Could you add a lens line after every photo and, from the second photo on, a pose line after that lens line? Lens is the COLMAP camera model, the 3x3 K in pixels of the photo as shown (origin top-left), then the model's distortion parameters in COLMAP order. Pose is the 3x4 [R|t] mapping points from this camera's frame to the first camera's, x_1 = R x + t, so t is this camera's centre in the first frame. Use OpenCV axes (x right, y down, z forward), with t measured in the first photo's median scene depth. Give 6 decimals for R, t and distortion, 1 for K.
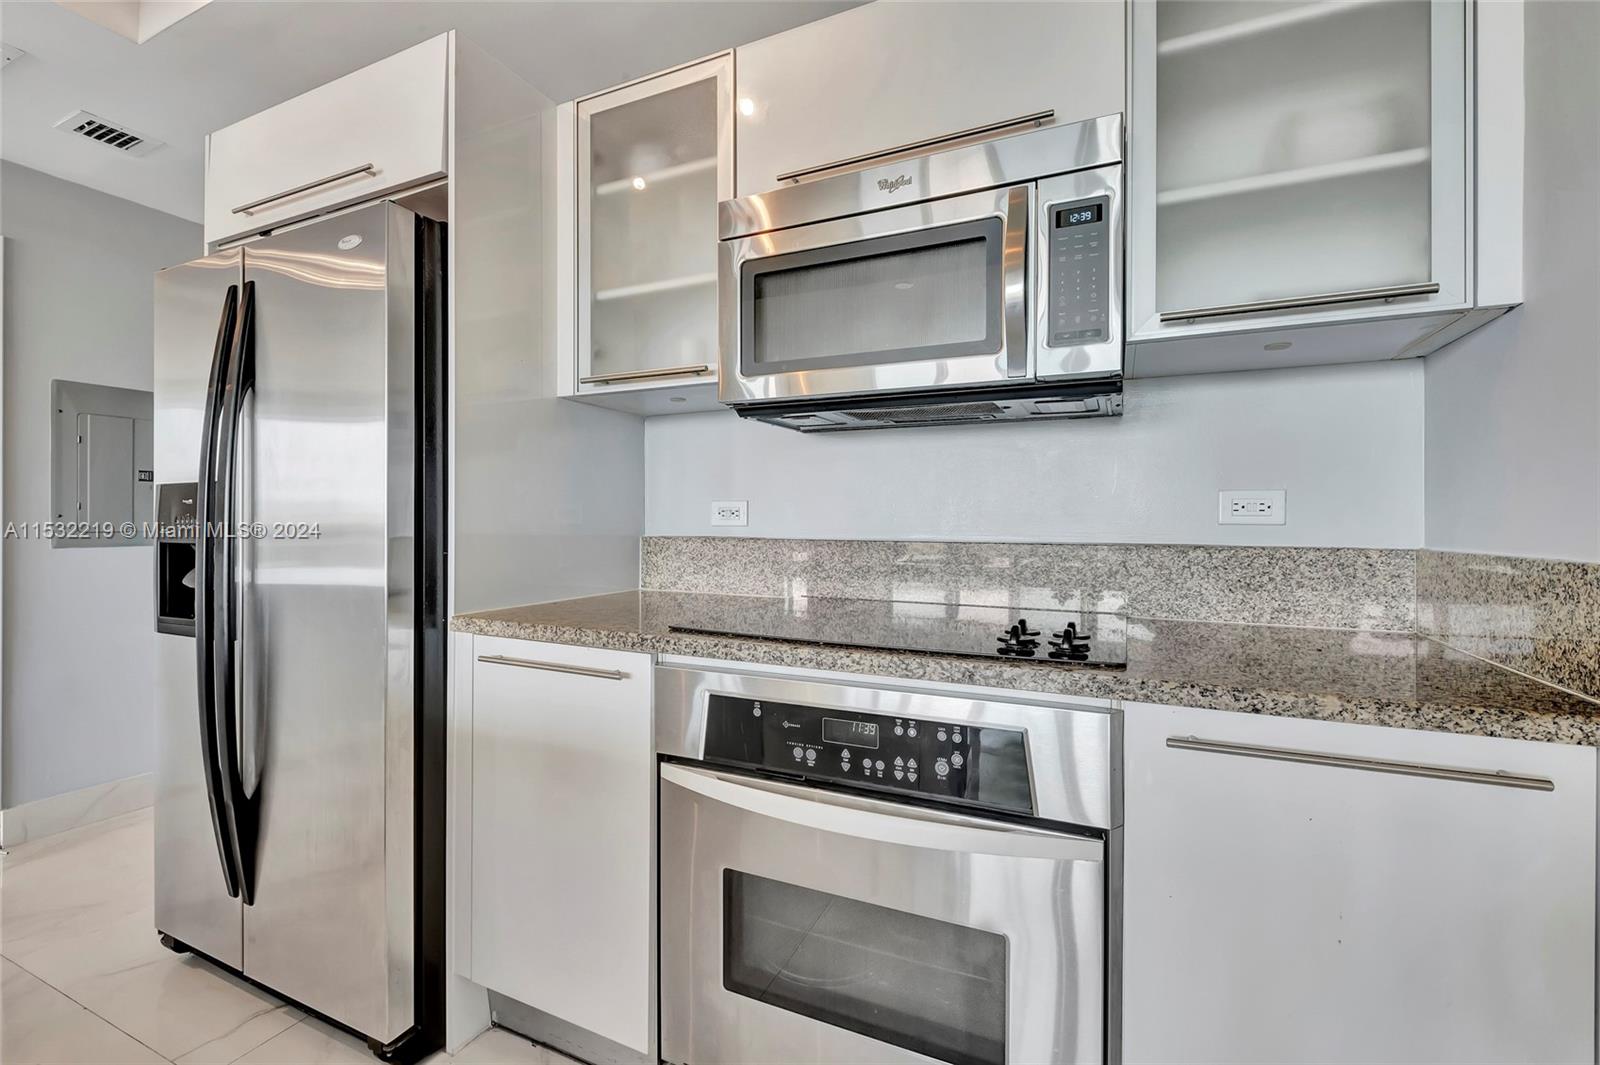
lens RADIAL K [[714.3, 0, 795.1], [0, 714.3, 526.4], [0, 0, 1]] dist [0.010715, -0.004798]
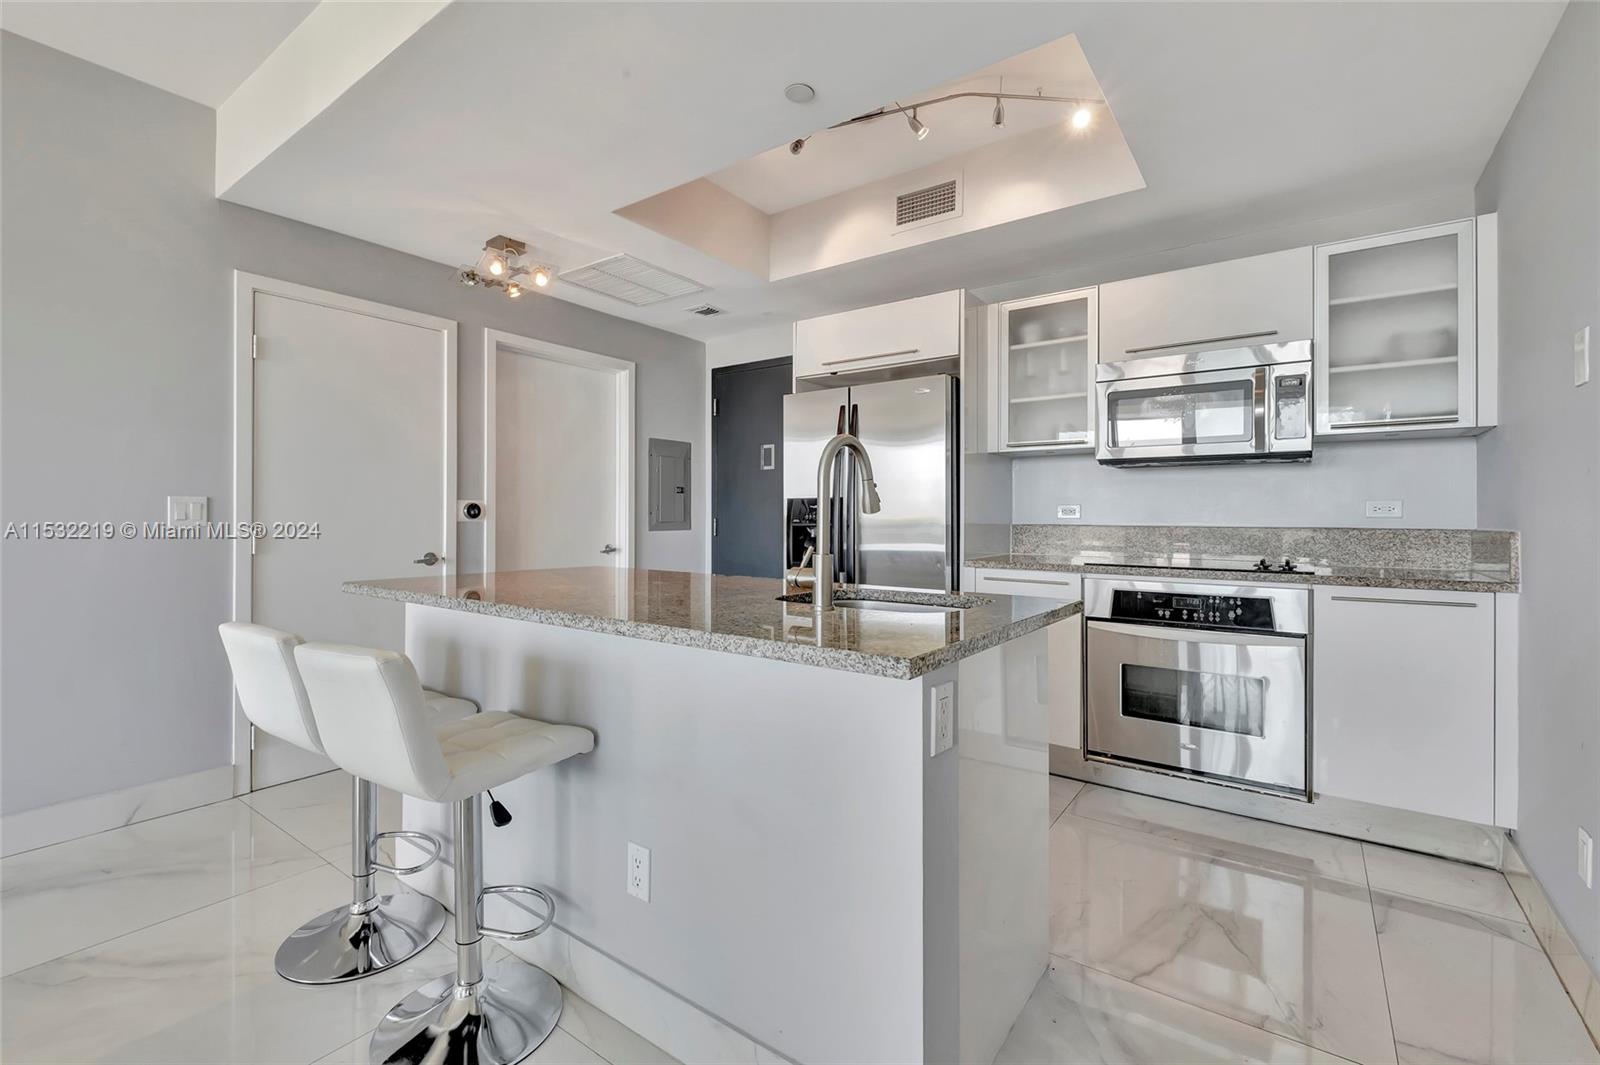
lens RADIAL K [[714.3, 0, 799.1], [0, 714.3, 516.4], [0, 0, 1]] dist [0.010715, -0.004798]
pose [[0.982463, 0.000374, -0.186460, -0.731181], [-0.001714, 0.999974, -0.007027, 0.013391], [0.186452, 0.007224, 0.982437, -1.566729]]
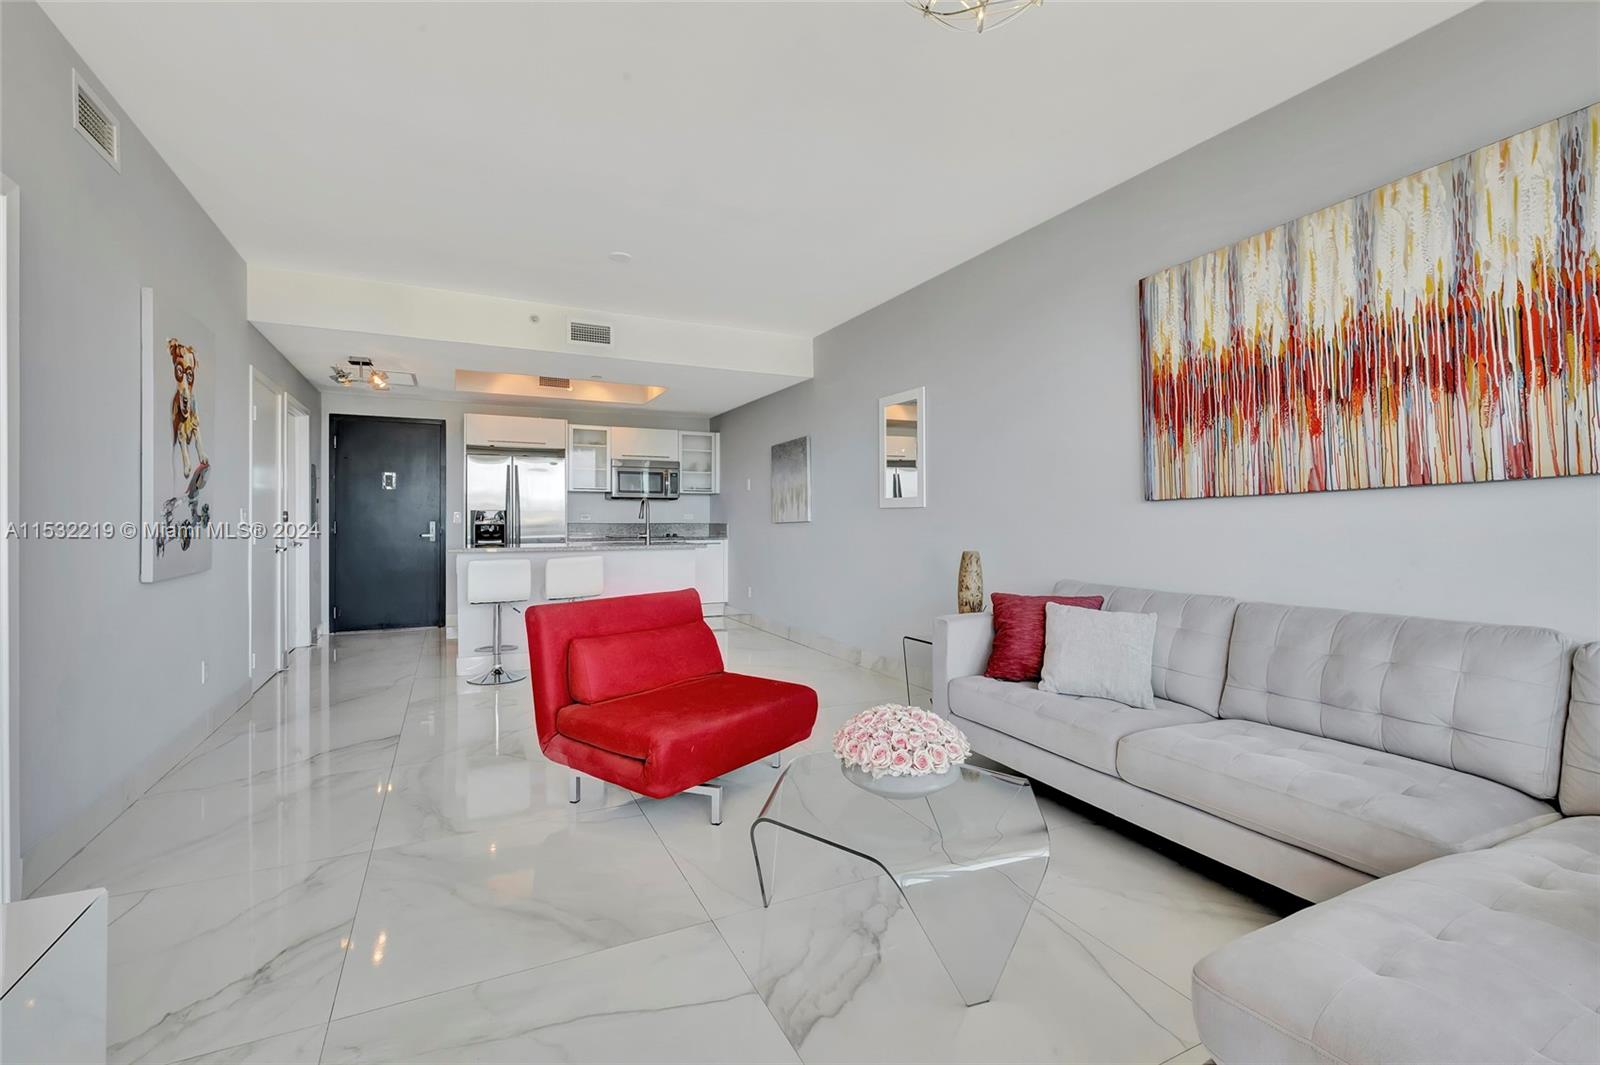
lens RADIAL K [[714.3, 0, 801.7], [0, 714.3, 526.5], [0, 0, 1]] dist [0.010715, -0.004798]
pose [[0.643485, -0.007895, 0.765418, -4.138861], [0.004226, 0.999968, 0.006761, 0.024119], [-0.765447, -0.001116, 0.643498, -4.437630]]
